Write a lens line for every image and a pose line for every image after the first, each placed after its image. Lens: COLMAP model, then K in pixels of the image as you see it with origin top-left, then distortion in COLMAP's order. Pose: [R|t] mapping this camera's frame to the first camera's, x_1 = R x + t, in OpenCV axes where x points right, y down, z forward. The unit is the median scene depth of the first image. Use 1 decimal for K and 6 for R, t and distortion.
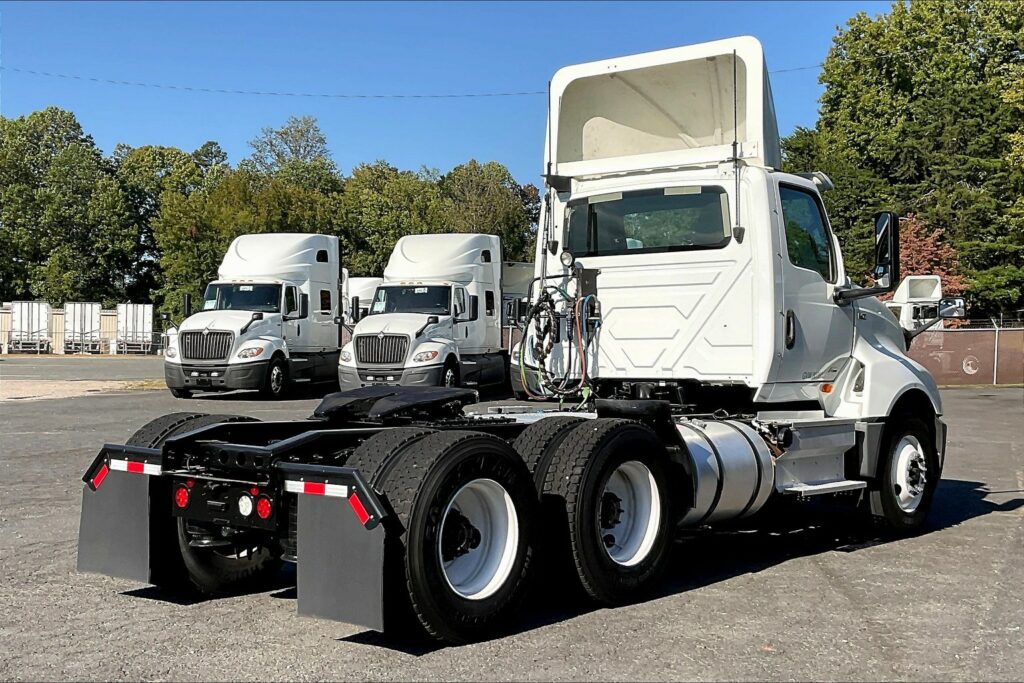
lens RADIAL K [[1353.5, 0, 519.0], [0, 1353.5, 334.8], [0, 0, 1]] dist [0.058741, 0.000000]
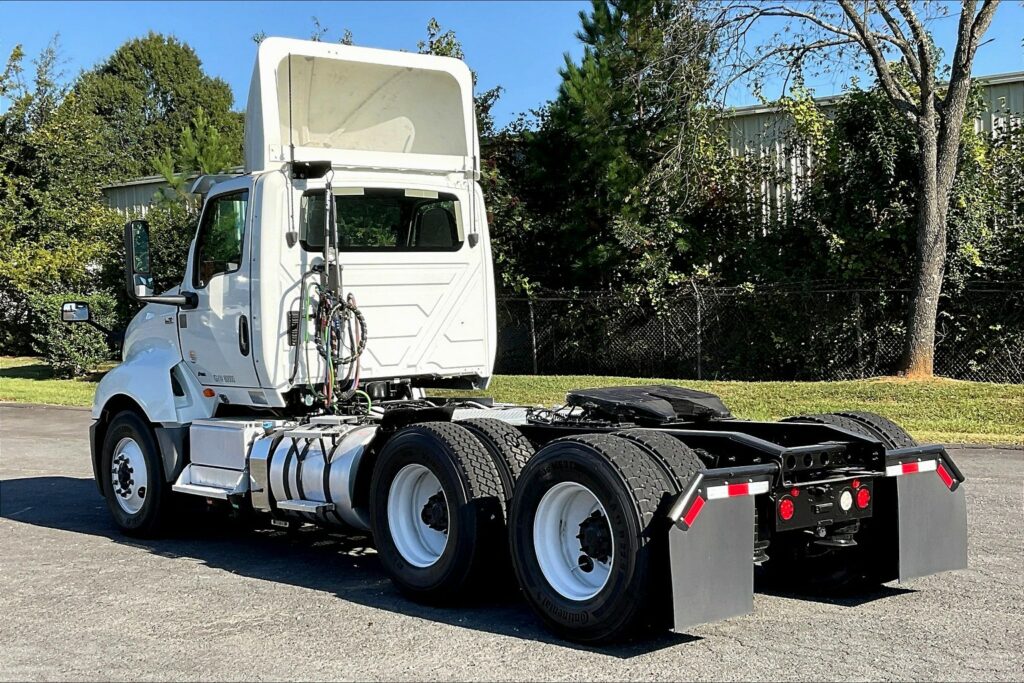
lens RADIAL K [[1353.5, 0, 518.4], [0, 1353.5, 320.0], [0, 0, 1]] dist [0.058741, 0.000000]
pose [[0.202908, -0.015054, 0.979082, -0.854904], [0.016355, 0.999794, 0.011983, -0.019945], [-0.979061, 0.013582, 0.203112, 0.693121]]
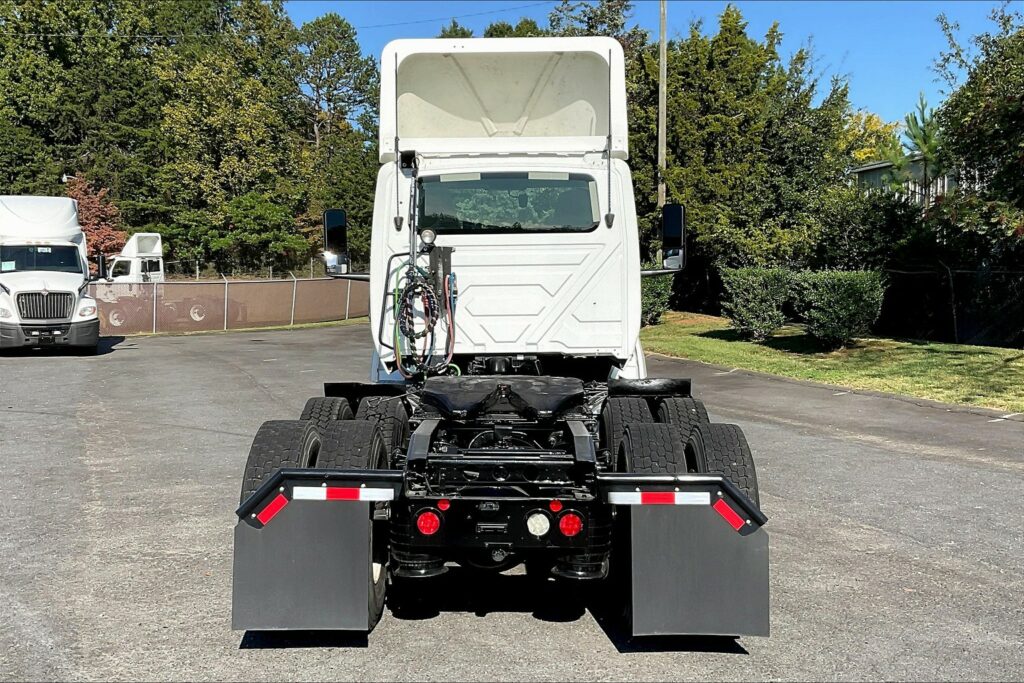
lens RADIAL K [[1192.9, 0, 516.8], [0, 1192.9, 336.5], [0, 0, 1]] dist [0.030567, 0.000000]
pose [[0.784664, -0.029153, 0.619236, -0.466448], [0.000799, 0.998940, 0.046016, -0.022835], [-0.619921, -0.035612, 0.783855, 0.267010]]
